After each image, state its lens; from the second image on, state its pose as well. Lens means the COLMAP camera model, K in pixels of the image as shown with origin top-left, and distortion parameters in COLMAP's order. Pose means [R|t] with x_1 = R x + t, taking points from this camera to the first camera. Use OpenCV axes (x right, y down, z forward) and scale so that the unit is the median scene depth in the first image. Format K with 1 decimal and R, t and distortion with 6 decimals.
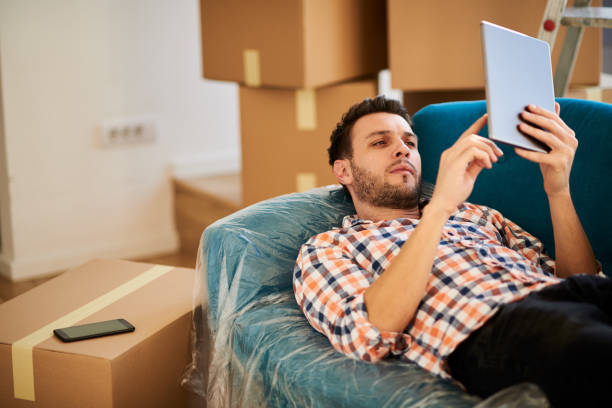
lens RADIAL K [[1490.0, 0, 306.0], [0, 1490.0, 204.0], [0, 0, 1]] dist [-0.189666, 0.633084]
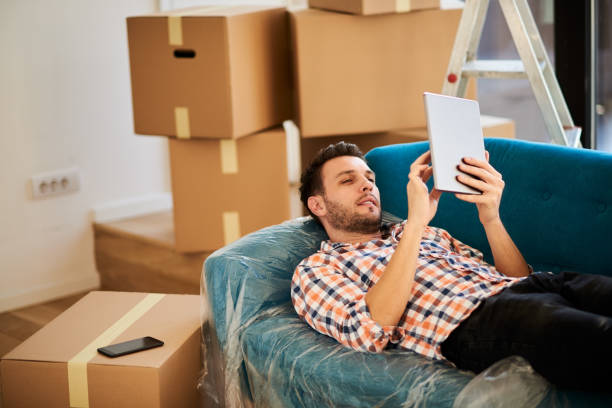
lens RADIAL K [[1490.0, 0, 306.0], [0, 1490.0, 204.0], [0, 0, 1]] dist [-0.189666, 0.633084]
pose [[0.982406, -0.053056, 0.179062, -0.221562], [0.057903, 0.998081, -0.021951, 0.003836], [-0.177554, 0.031933, 0.983593, -0.226562]]
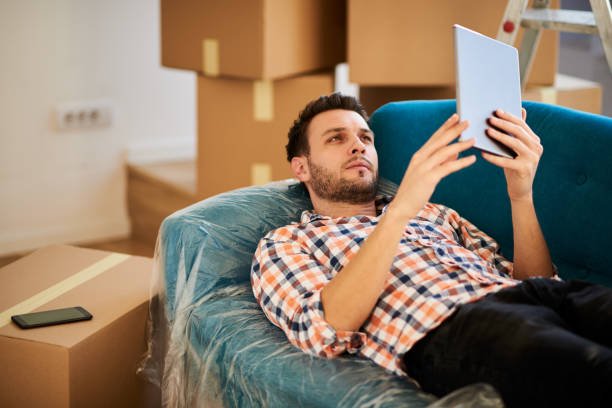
lens RADIAL K [[1490.0, 0, 306.0], [0, 1490.0, 204.0], [0, 0, 1]] dist [-0.189666, 0.633084]
pose [[0.998781, 0.029005, 0.039930, -0.013561], [-0.029481, 0.999501, 0.011370, -0.008743], [-0.039580, -0.012533, 0.999138, -0.009953]]
